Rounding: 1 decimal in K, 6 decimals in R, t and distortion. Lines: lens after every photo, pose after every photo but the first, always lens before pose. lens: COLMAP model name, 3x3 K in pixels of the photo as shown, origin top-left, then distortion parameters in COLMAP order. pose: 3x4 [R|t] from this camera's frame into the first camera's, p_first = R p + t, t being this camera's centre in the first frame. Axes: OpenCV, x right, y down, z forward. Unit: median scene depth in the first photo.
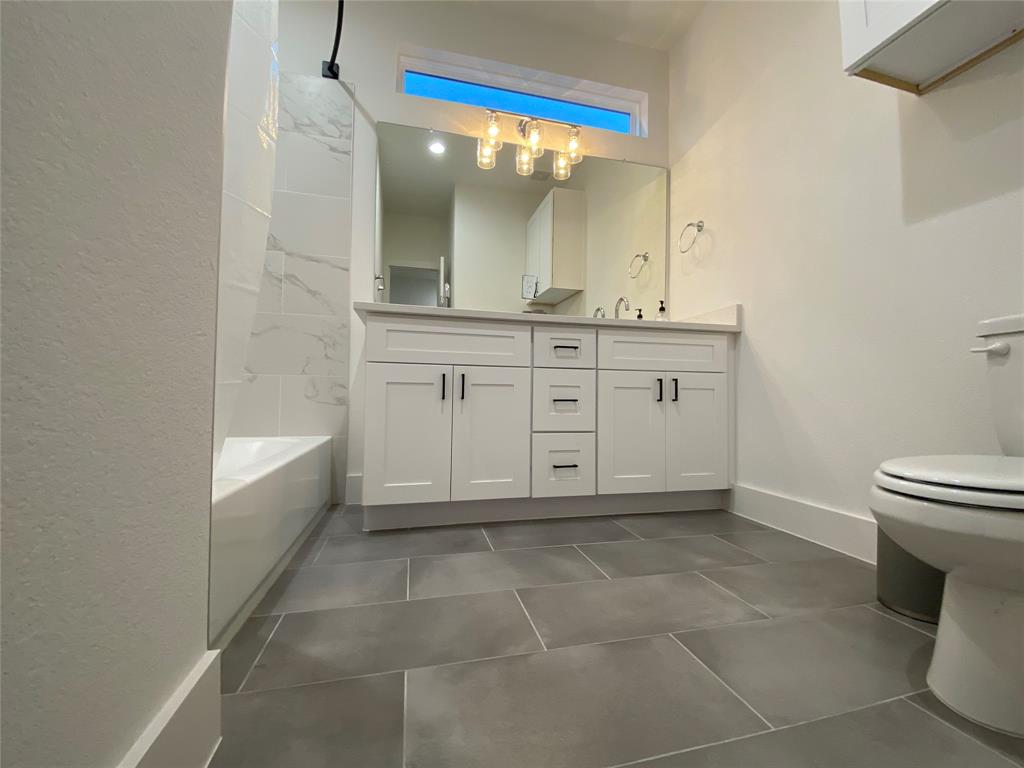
lens RADIAL K [[414.2, 0, 512.0], [0, 414.2, 381.2], [0, 0, 1]] dist [0.033209, -0.024336]
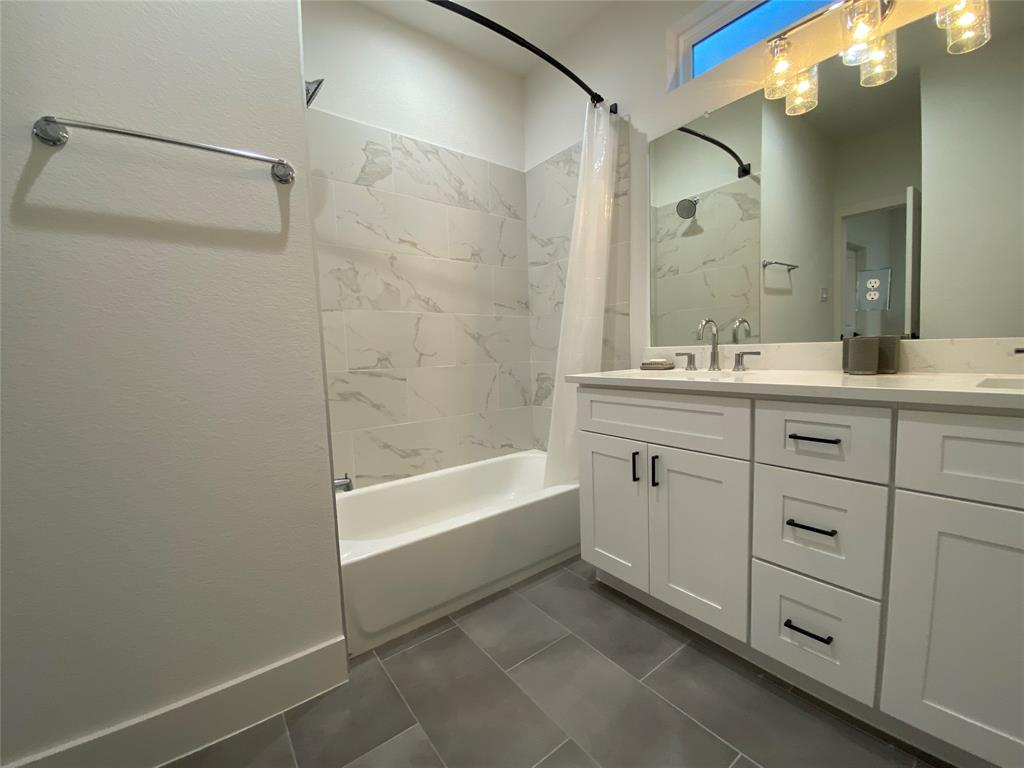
lens RADIAL K [[414.2, 0, 512.0], [0, 414.2, 381.2], [0, 0, 1]] dist [0.033209, -0.024336]
pose [[0.391996, 0.040846, -0.919059, 0.509439], [0.076648, 0.994090, 0.076873, -0.243000], [0.916768, -0.100578, 0.386549, 0.397031]]
